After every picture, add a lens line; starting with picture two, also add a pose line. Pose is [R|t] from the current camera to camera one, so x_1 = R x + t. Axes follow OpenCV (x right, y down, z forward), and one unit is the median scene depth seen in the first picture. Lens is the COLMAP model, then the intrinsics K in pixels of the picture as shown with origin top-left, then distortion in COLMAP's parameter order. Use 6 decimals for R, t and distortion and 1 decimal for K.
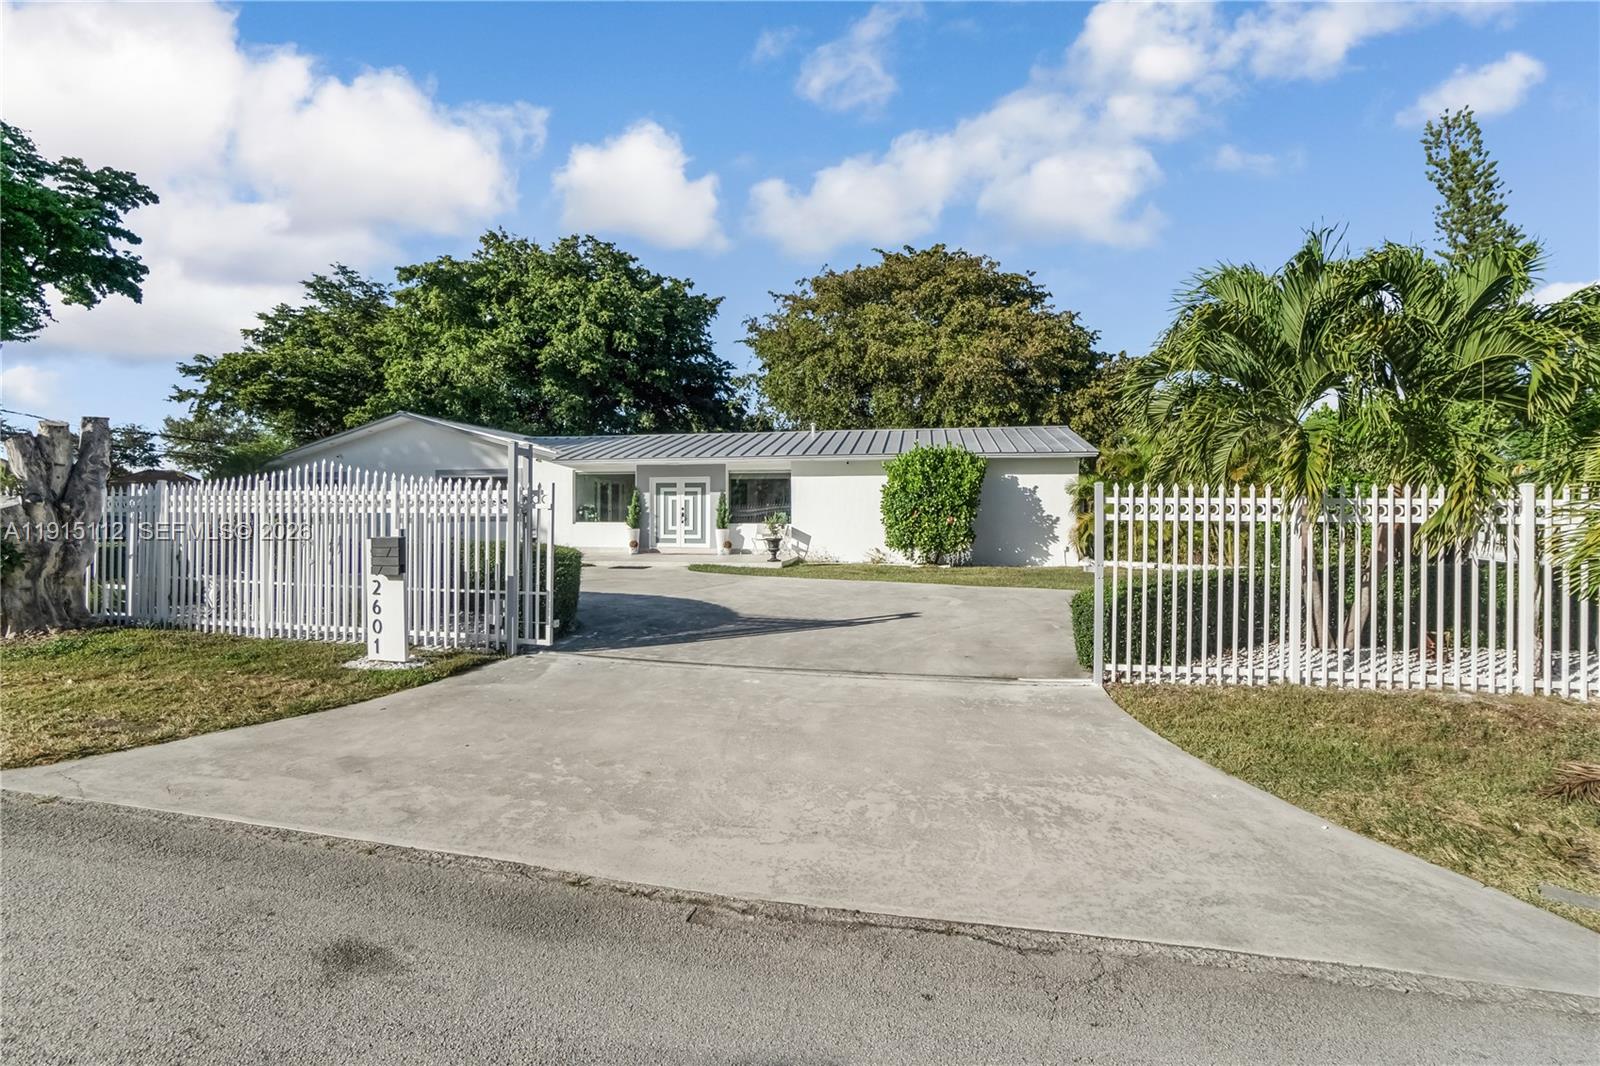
lens RADIAL K [[683.3, 0, 777.2], [0, 683.3, 528.6], [0, 0, 1]] dist [-0.043102, 0.013457]
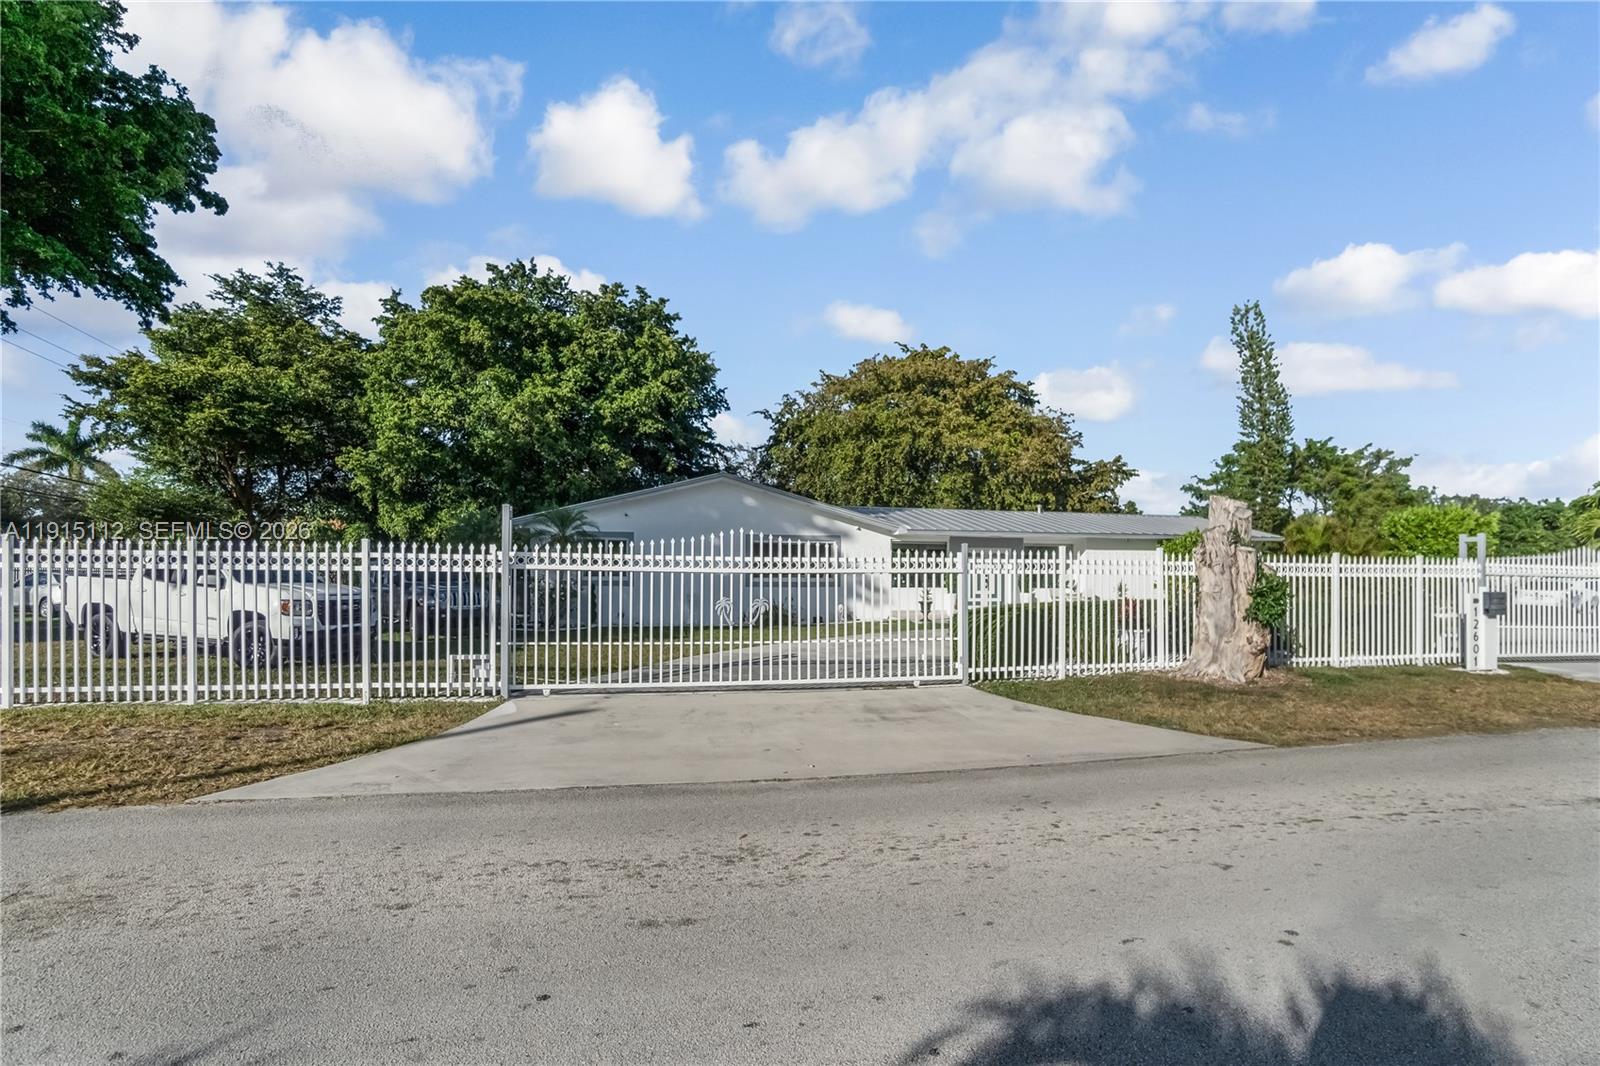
lens RADIAL K [[700.0, 0, 770.3], [0, 700.0, 580.8], [0, 0, 1]] dist [-0.039984, 0.000031]
pose [[0.913226, 0.002756, 0.407444, -0.550285], [0.006830, 0.999733, -0.022070, 0.002032], [-0.407396, 0.022938, 0.912964, 0.046793]]
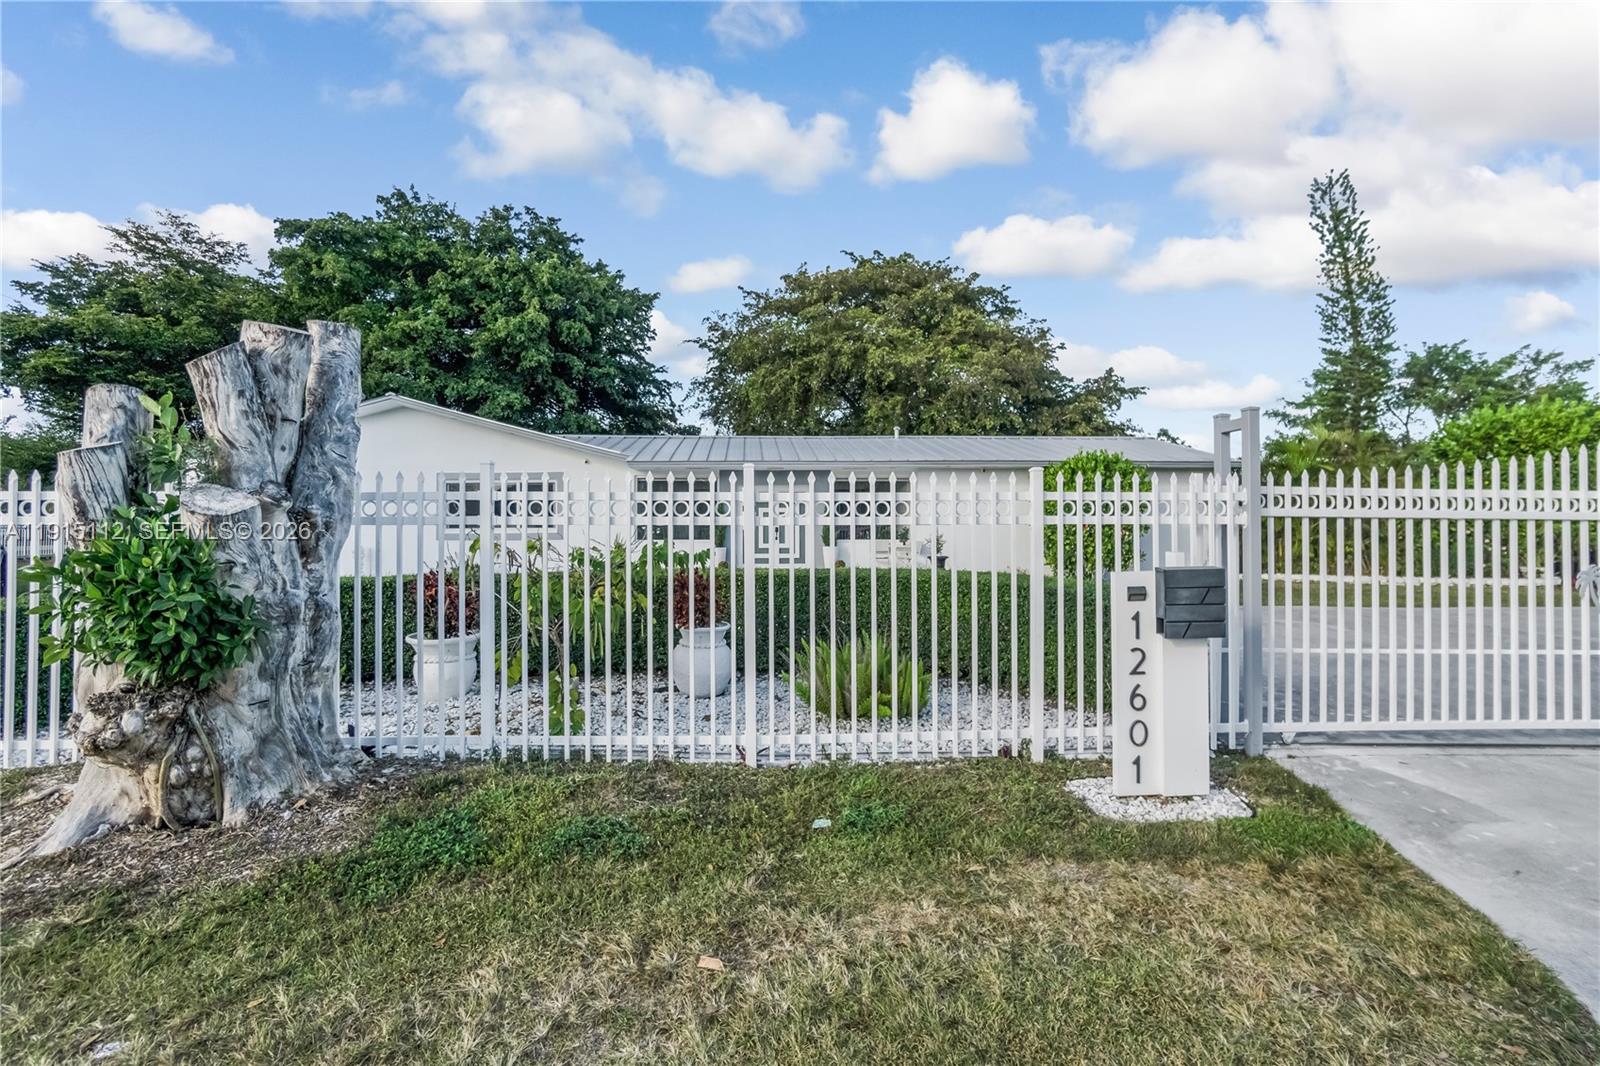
lens RADIAL K [[683.3, 0, 777.2], [0, 683.3, 528.6], [0, 0, 1]] dist [-0.043102, 0.013457]
pose [[0.968822, -0.005200, 0.247701, -0.201275], [0.010966, 0.999700, -0.021903, -0.001927], [-0.247513, 0.023937, 0.968589, 0.108308]]
